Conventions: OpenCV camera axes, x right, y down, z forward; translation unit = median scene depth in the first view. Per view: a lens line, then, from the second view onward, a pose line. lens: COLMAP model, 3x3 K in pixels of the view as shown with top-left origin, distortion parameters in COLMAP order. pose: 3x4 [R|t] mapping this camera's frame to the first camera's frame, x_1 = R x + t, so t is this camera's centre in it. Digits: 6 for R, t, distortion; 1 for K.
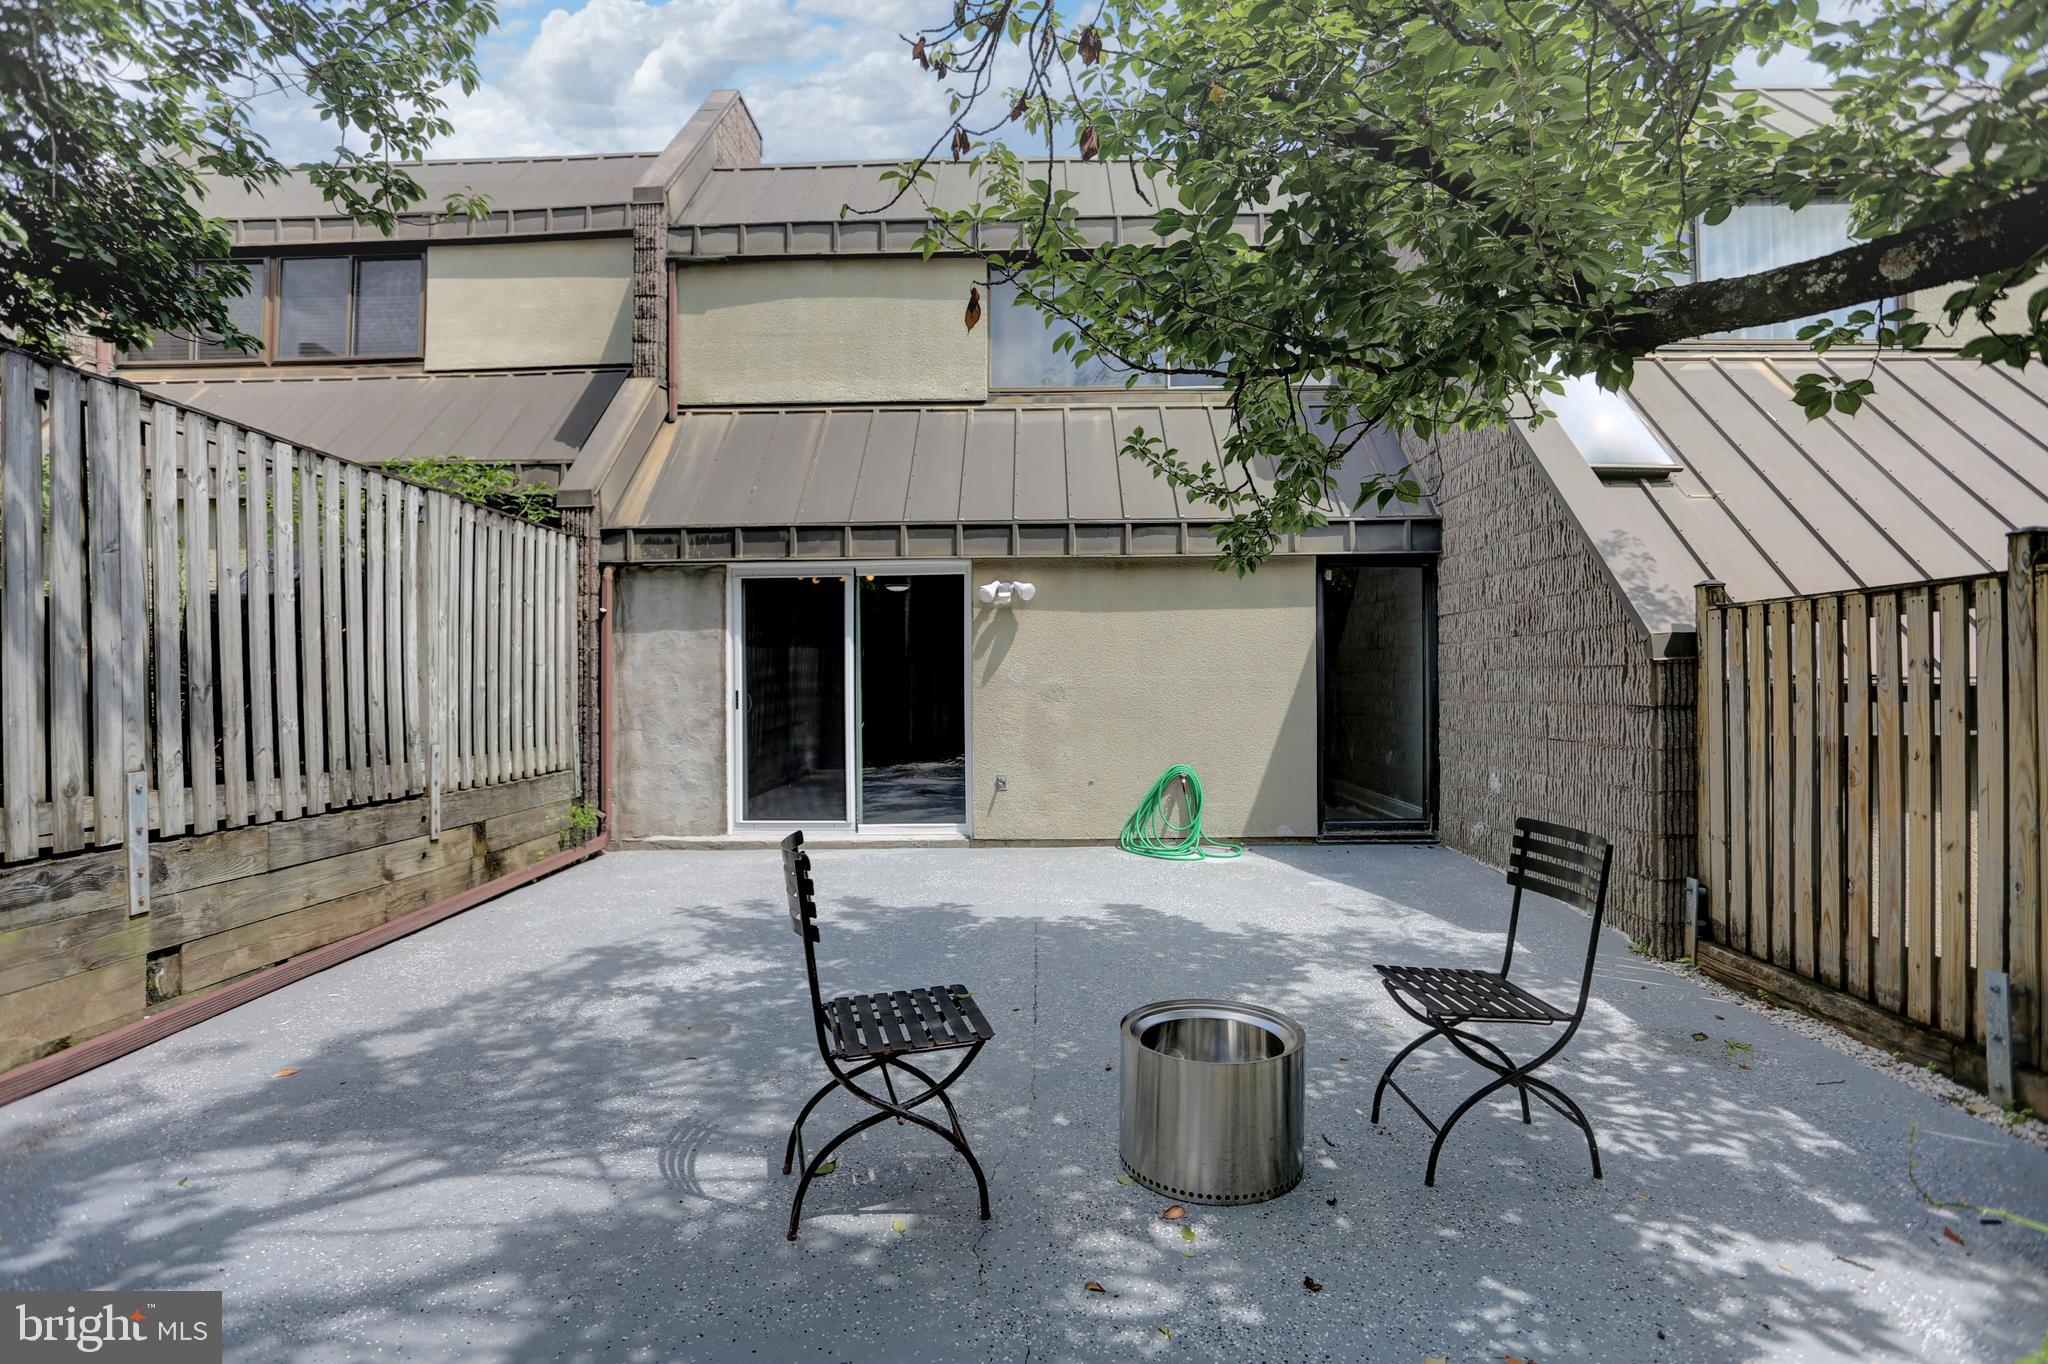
lens RADIAL K [[1008.6, 0, 1011.0], [0, 1008.6, 674.8], [0, 0, 1]] dist [-0.068320, 0.029320]
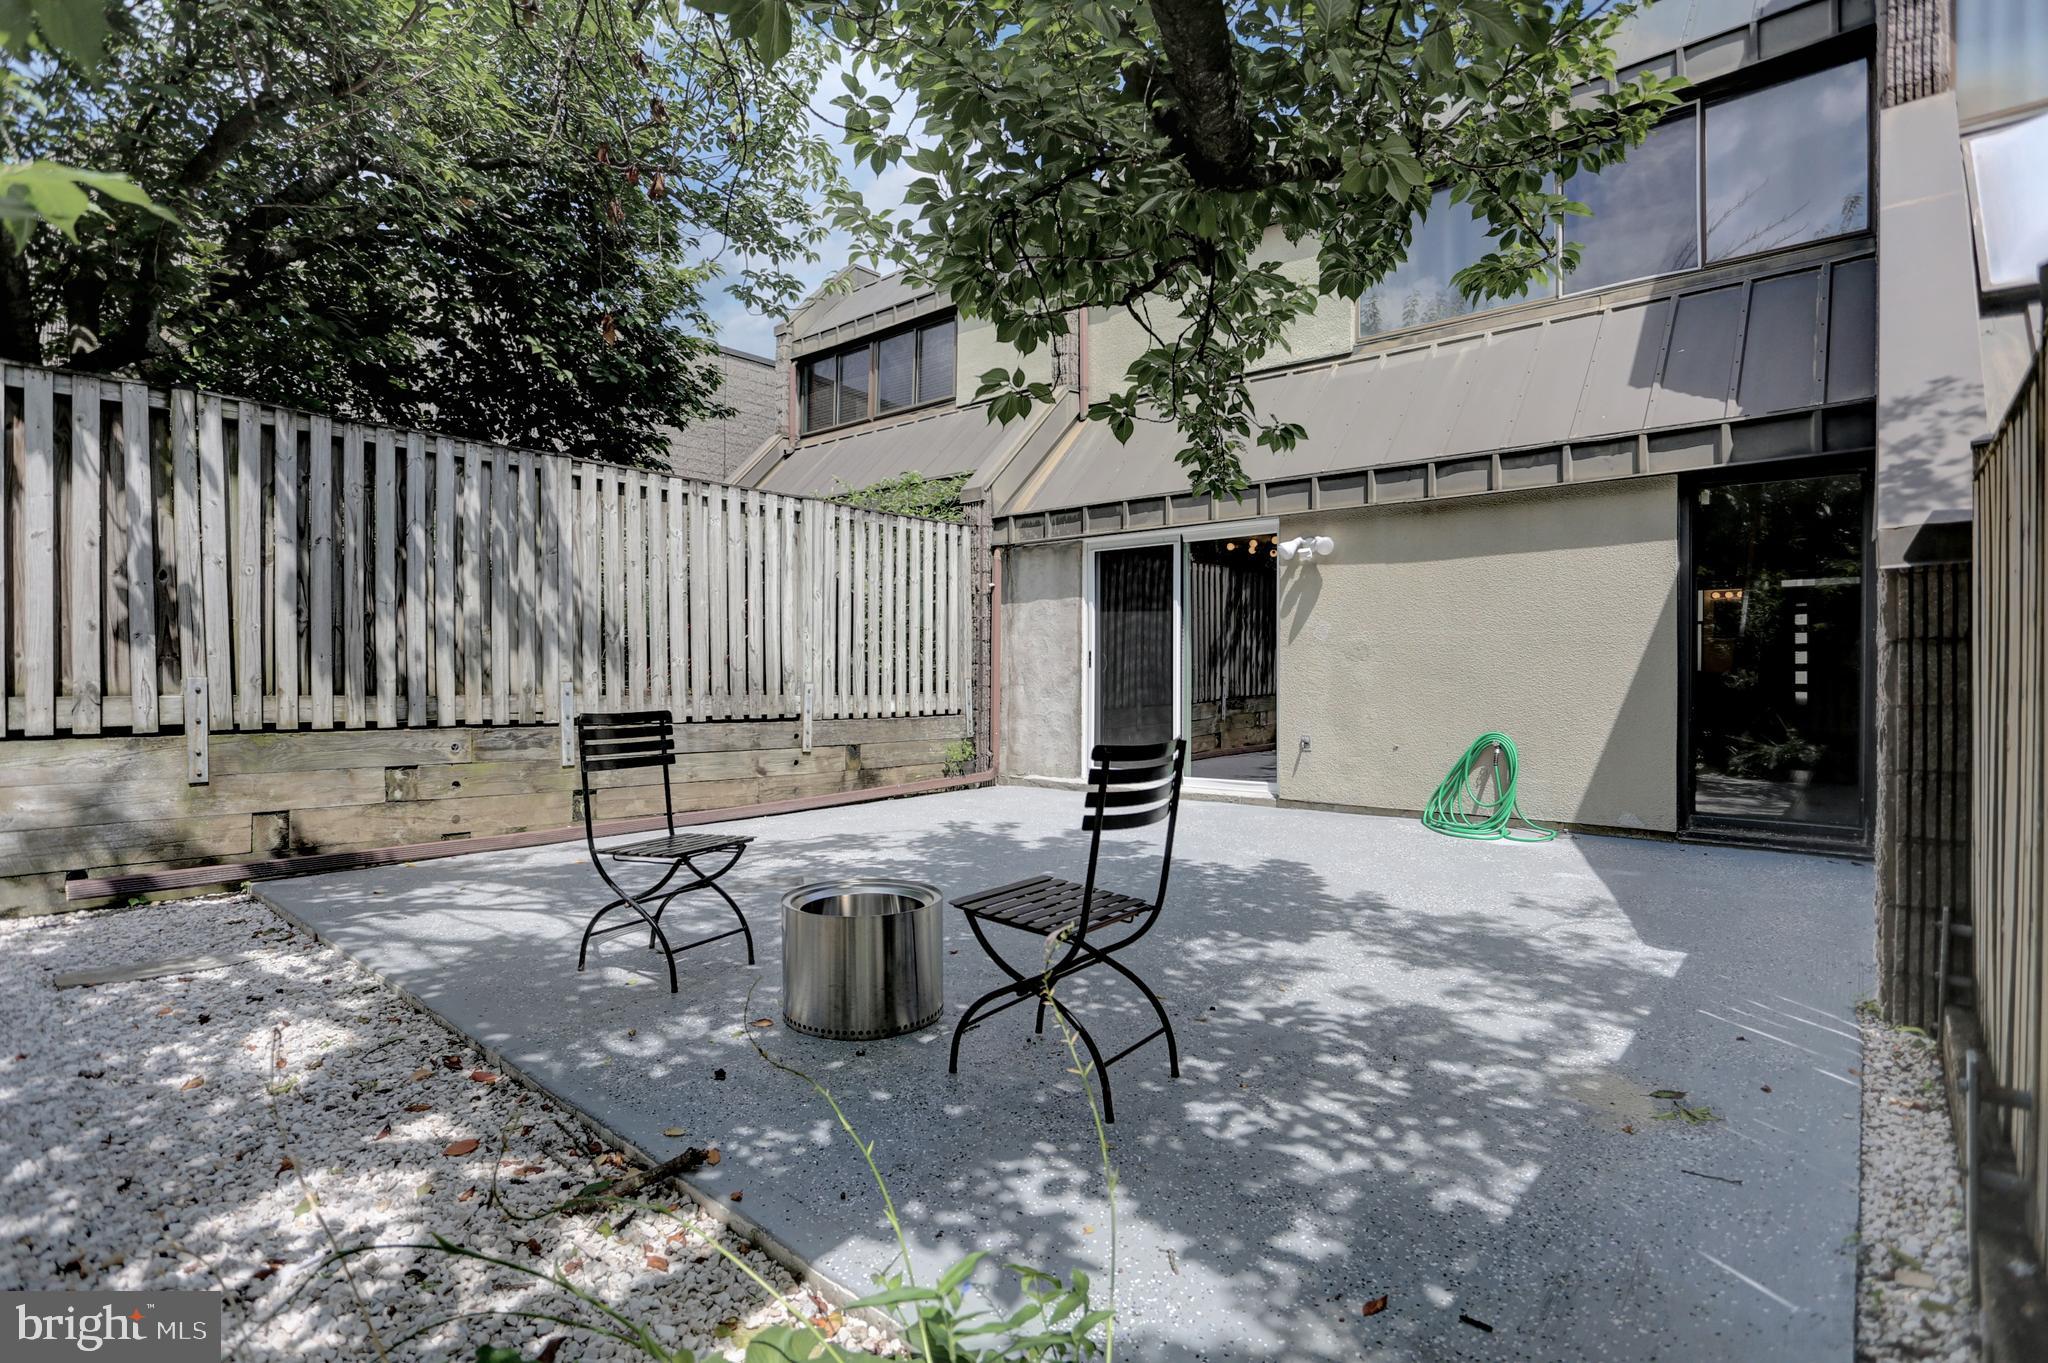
lens RADIAL K [[993.6, 0, 1024.0], [0, 993.6, 681.5], [0, 0, 1]] dist [-0.106538, 0.082388]
pose [[0.775092, 0.013639, -0.631702, 0.388099], [-0.003975, 0.999852, 0.016711, 0.032590], [0.631836, -0.010442, 0.775031, 0.090139]]
